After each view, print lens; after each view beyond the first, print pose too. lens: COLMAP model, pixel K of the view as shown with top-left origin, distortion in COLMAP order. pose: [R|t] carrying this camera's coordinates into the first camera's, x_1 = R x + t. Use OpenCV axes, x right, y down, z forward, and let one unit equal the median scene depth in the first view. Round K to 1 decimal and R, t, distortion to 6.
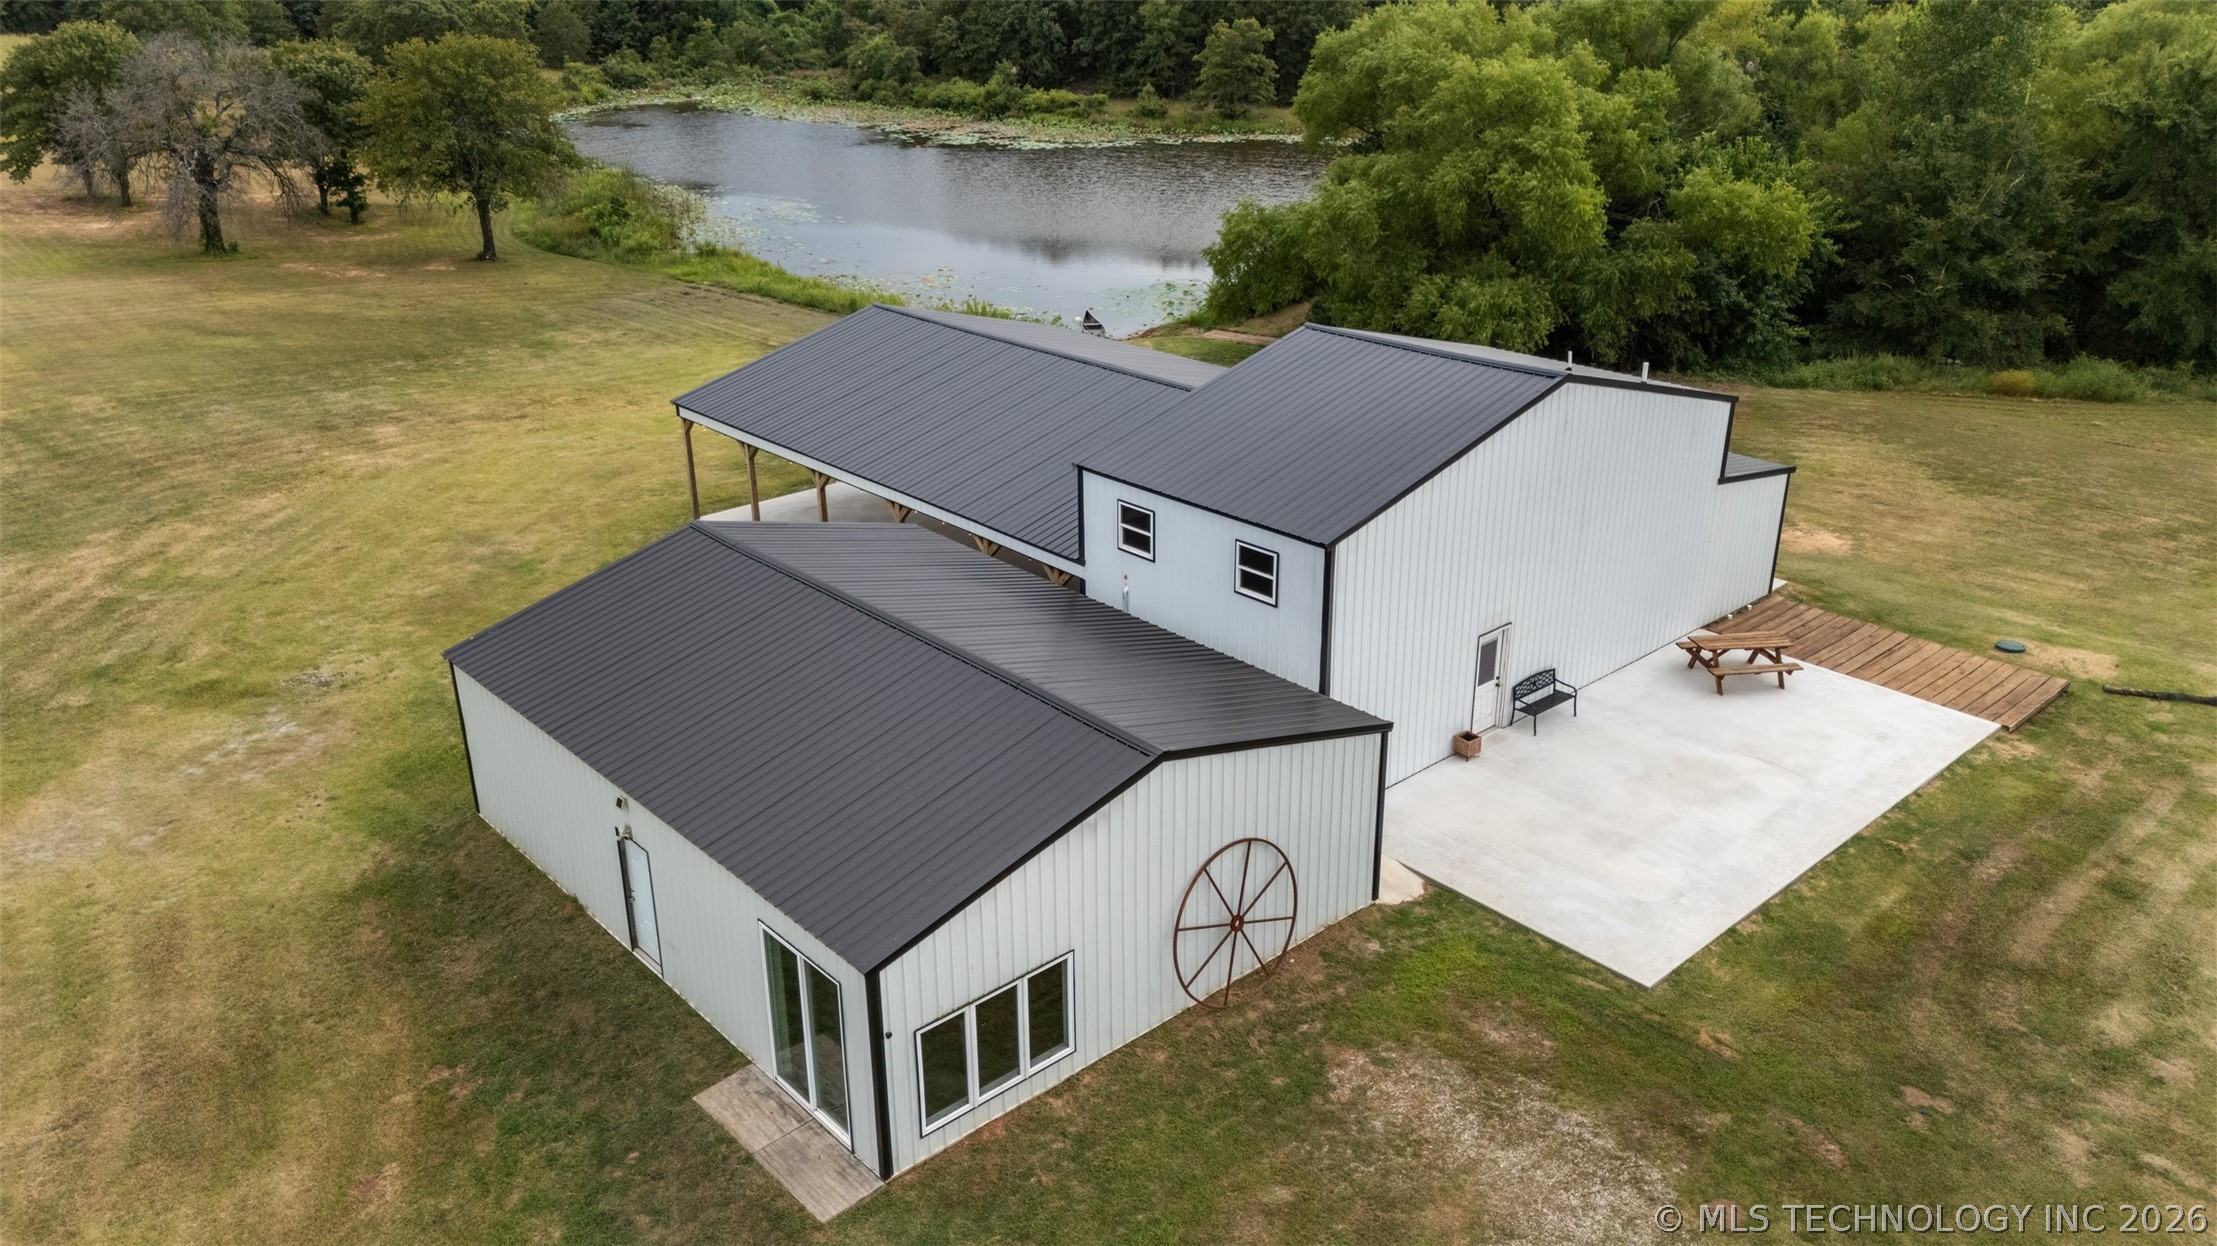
lens RADIAL K [[1634.6, 0, 1114.0], [0, 1634.6, 622.1], [0, 0, 1]] dist [0.064810, -0.059689]
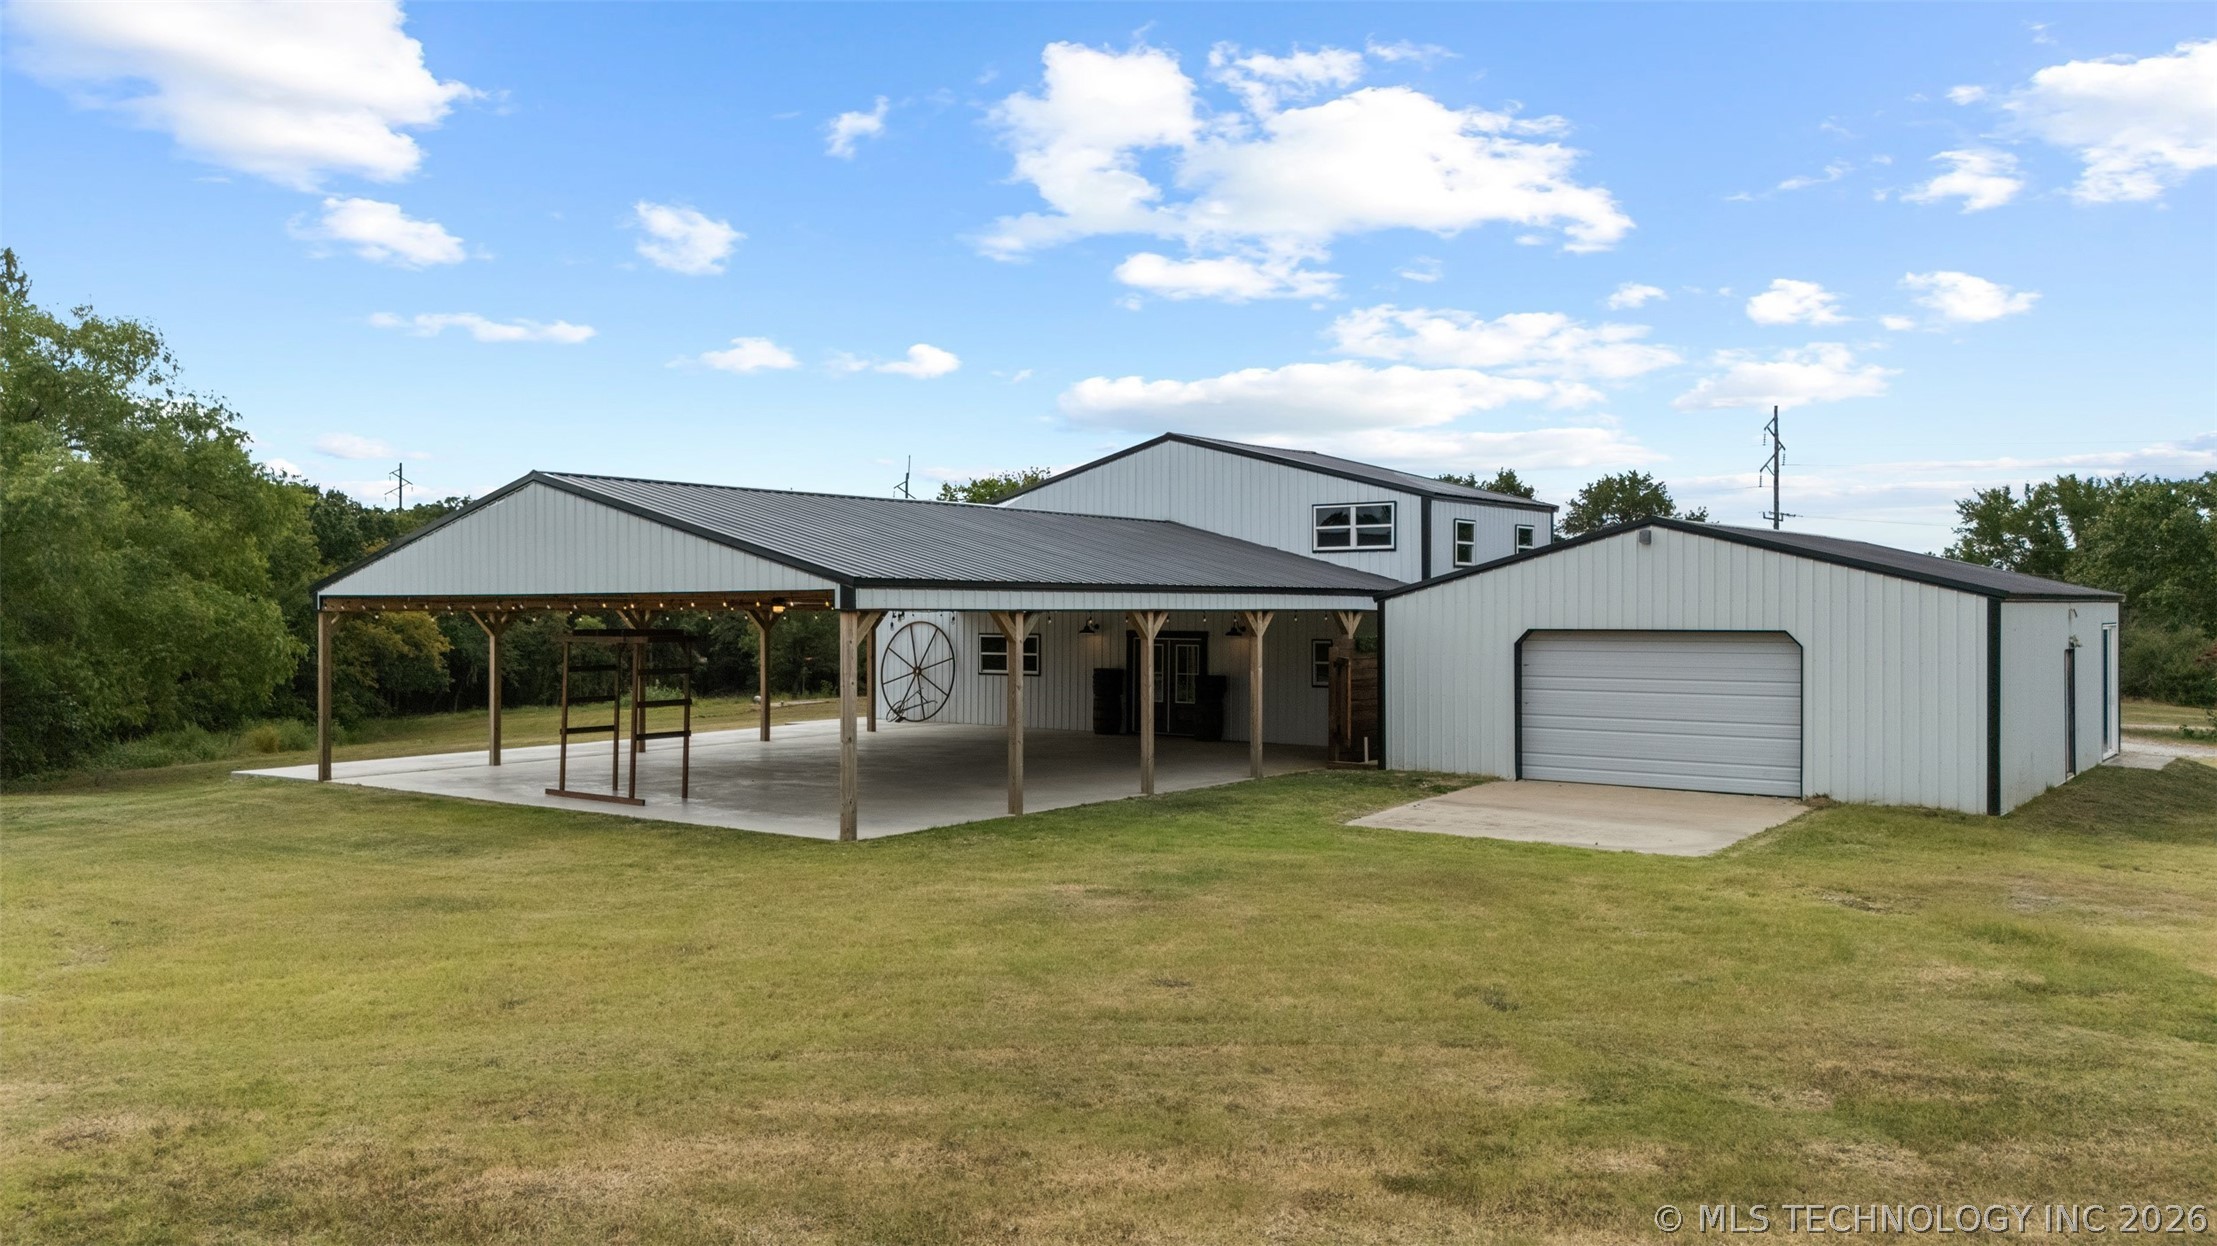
lens RADIAL K [[1634.6, 0, 1114.0], [0, 1634.6, 622.1], [0, 0, 1]] dist [0.064810, -0.059689]
pose [[-0.186748, -0.001798, 0.982406, -0.801446], [0.380001, 0.922027, 0.073923, -0.137898], [-0.905938, 0.387121, -0.171503, 1.097613]]
